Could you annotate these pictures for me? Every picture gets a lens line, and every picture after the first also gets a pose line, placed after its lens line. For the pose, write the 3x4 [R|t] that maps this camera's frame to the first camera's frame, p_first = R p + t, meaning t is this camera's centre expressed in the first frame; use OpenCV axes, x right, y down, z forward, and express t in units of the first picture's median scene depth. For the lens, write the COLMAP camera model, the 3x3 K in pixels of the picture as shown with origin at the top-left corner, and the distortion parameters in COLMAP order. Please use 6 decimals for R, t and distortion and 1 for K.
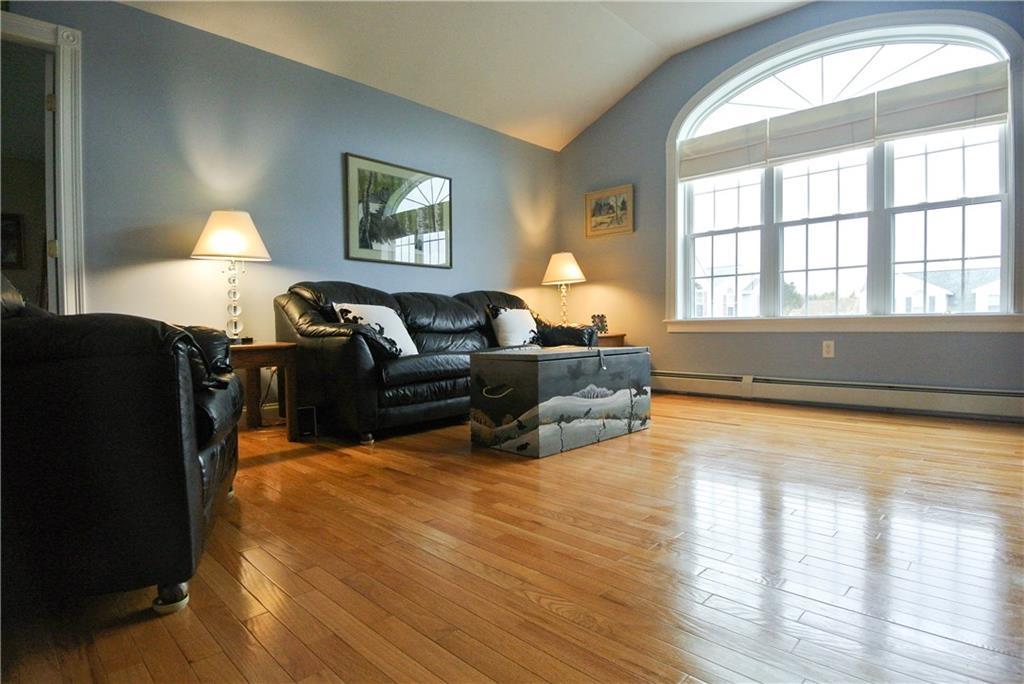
lens RADIAL K [[536.0, 0, 517.6], [0, 536.0, 347.2], [0, 0, 1]] dist [-0.002192, -0.000448]
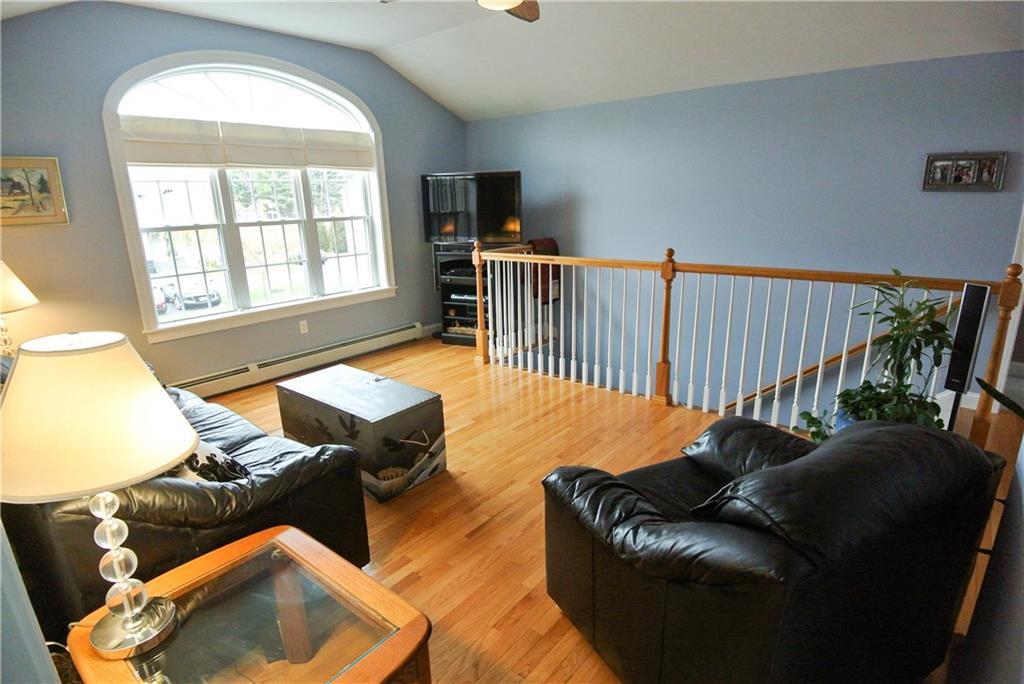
lens RADIAL K [[536.0, 0, 517.6], [0, 536.0, 347.2], [0, 0, 1]] dist [-0.002192, -0.000448]
pose [[-0.085697, -0.262260, 0.961185, -0.805980], [0.058640, 0.961734, 0.267638, -0.292954], [-0.994594, 0.079300, -0.067038, 0.616168]]
